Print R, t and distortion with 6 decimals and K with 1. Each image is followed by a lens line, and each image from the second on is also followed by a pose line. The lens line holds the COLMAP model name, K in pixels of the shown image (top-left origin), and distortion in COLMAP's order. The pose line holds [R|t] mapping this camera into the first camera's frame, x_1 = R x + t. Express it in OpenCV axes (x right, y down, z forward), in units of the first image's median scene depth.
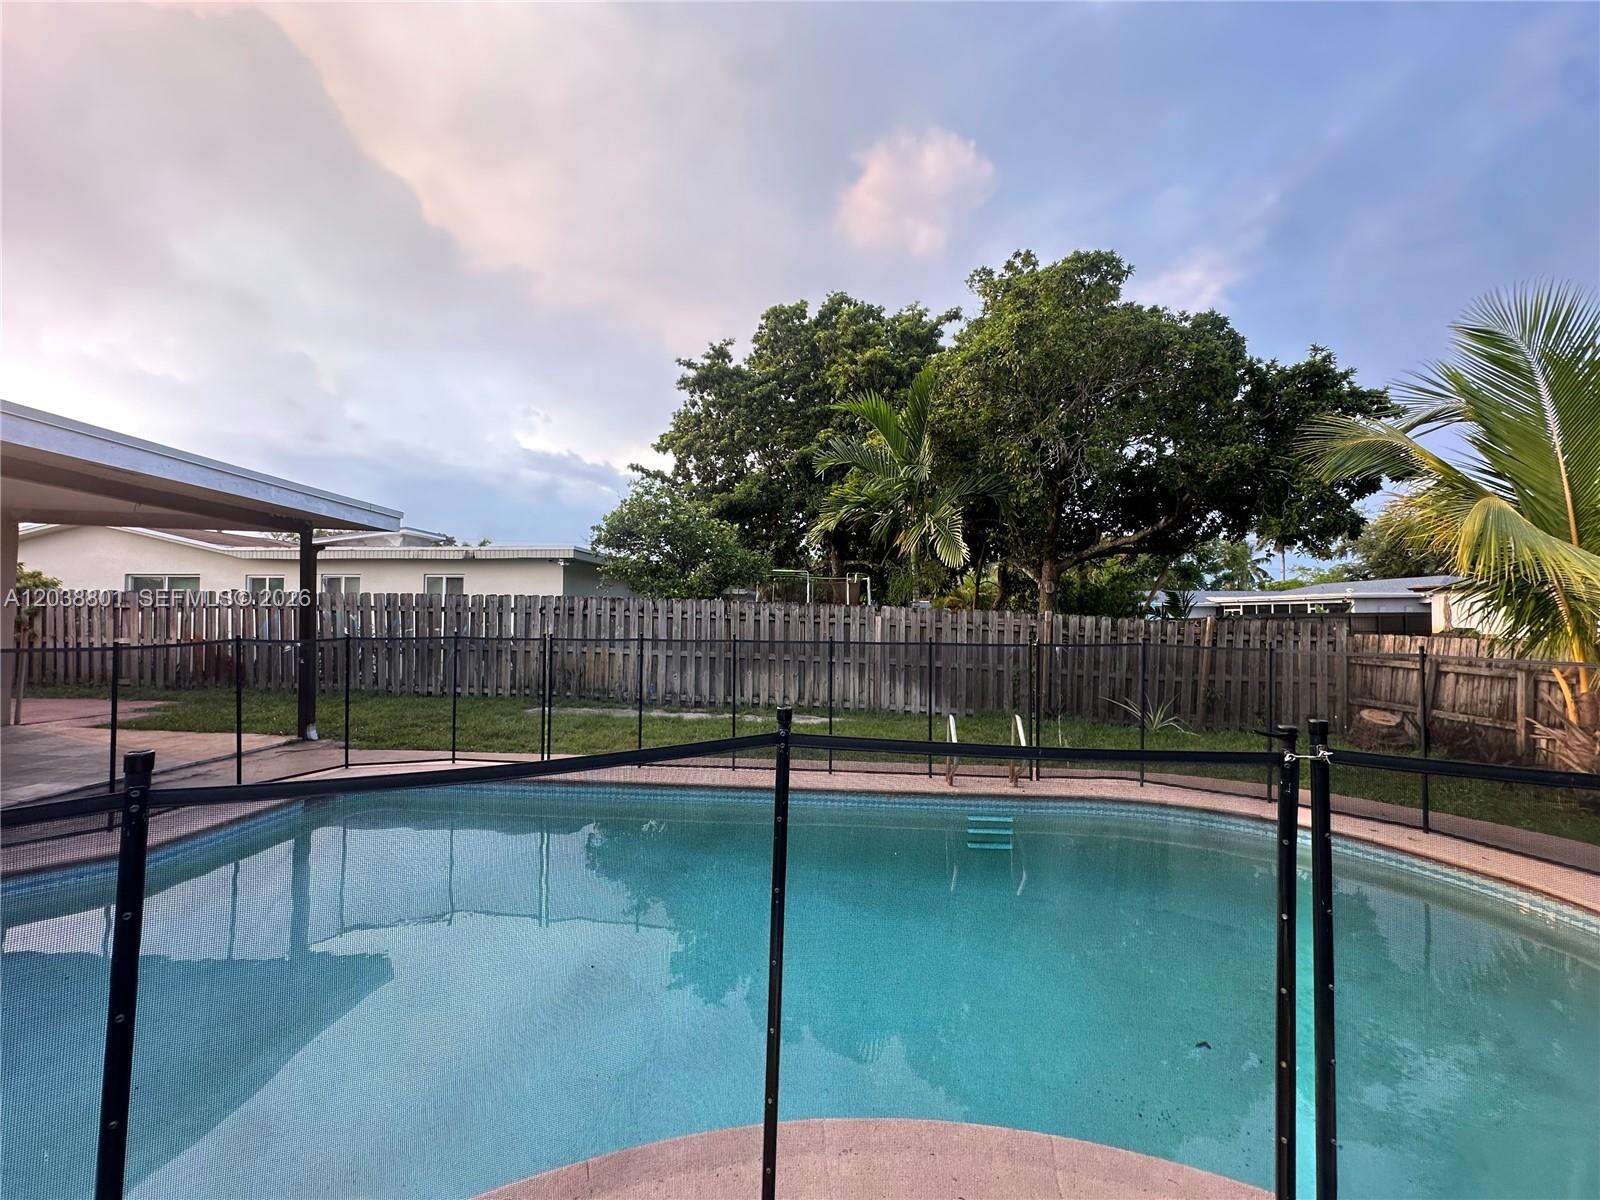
lens RADIAL K [[639.1, 0, 799.6], [0, 639.1, 603.9], [0, 0, 1]] dist [0.001055, 0.000102]
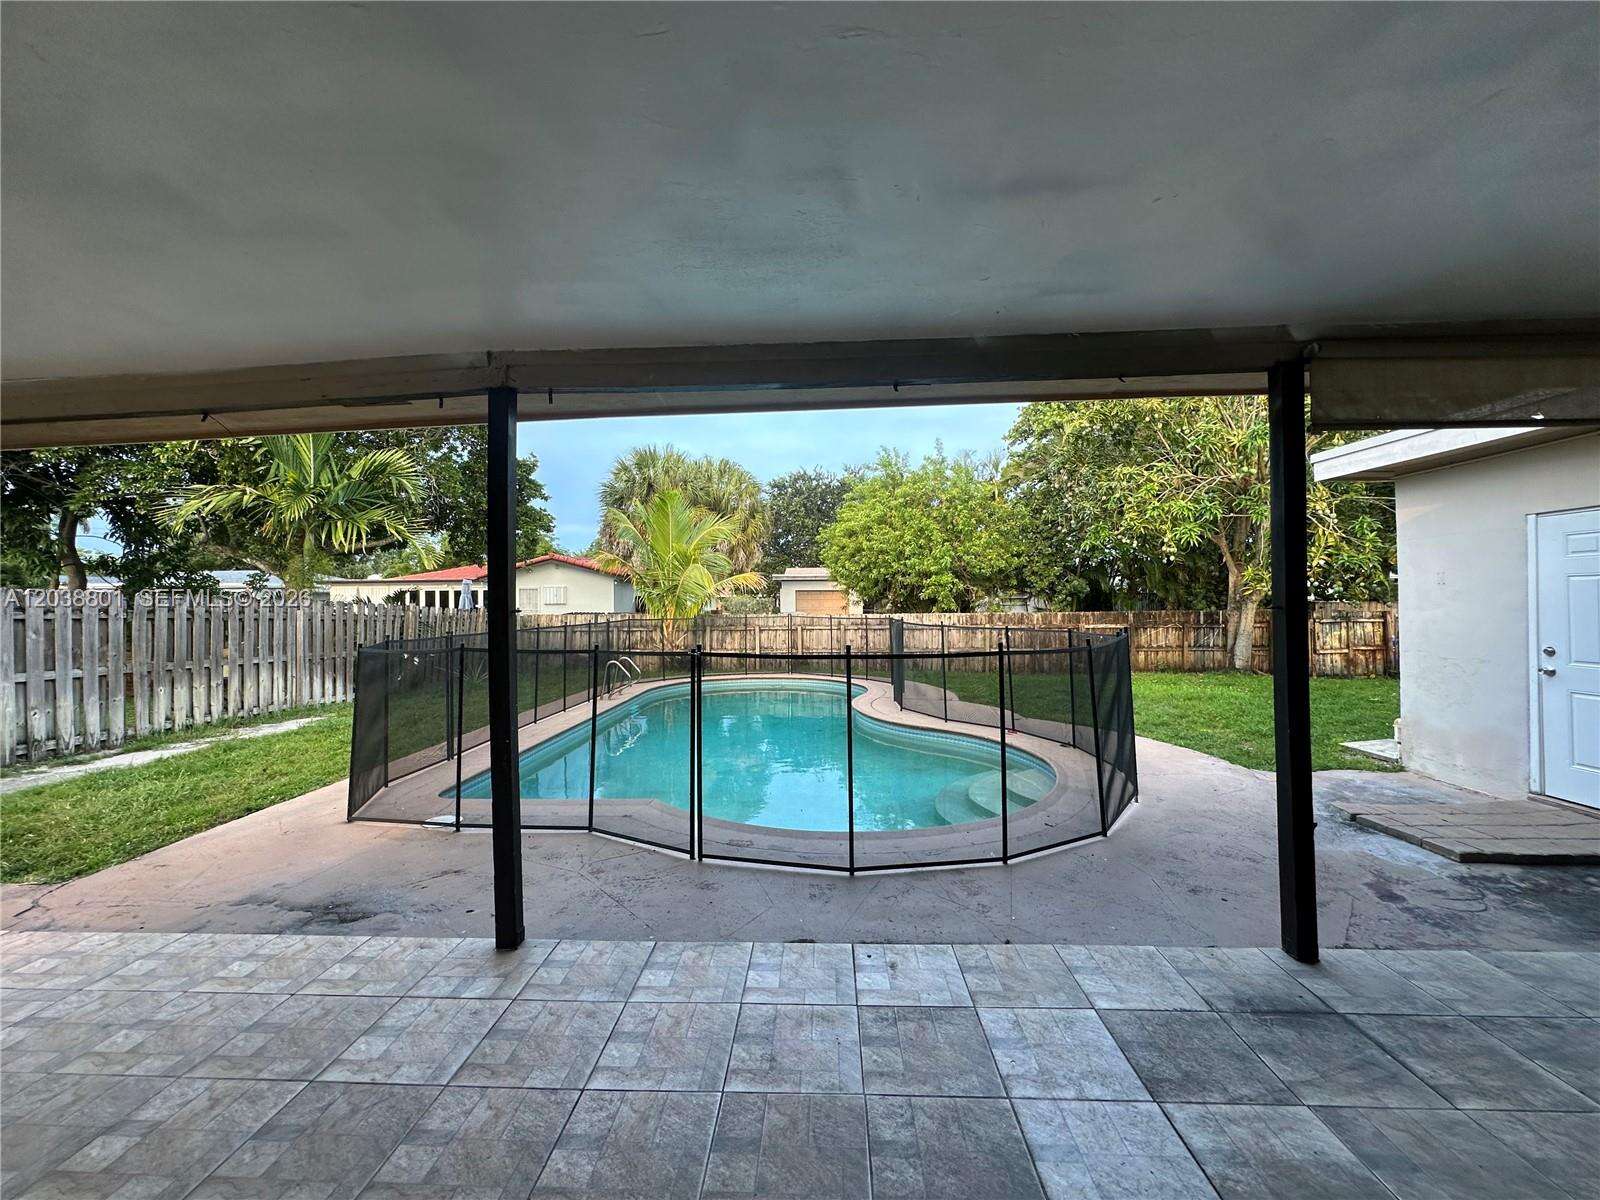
lens RADIAL K [[639.1, 0, 796.5], [0, 639.1, 598.7], [0, 0, 1]] dist [0.001055, 0.000102]
pose [[-0.019852, -0.006026, 0.999785, -0.845091], [-0.009671, 0.999936, 0.005834, -0.010478], [-0.999756, -0.009553, -0.019909, 0.274910]]
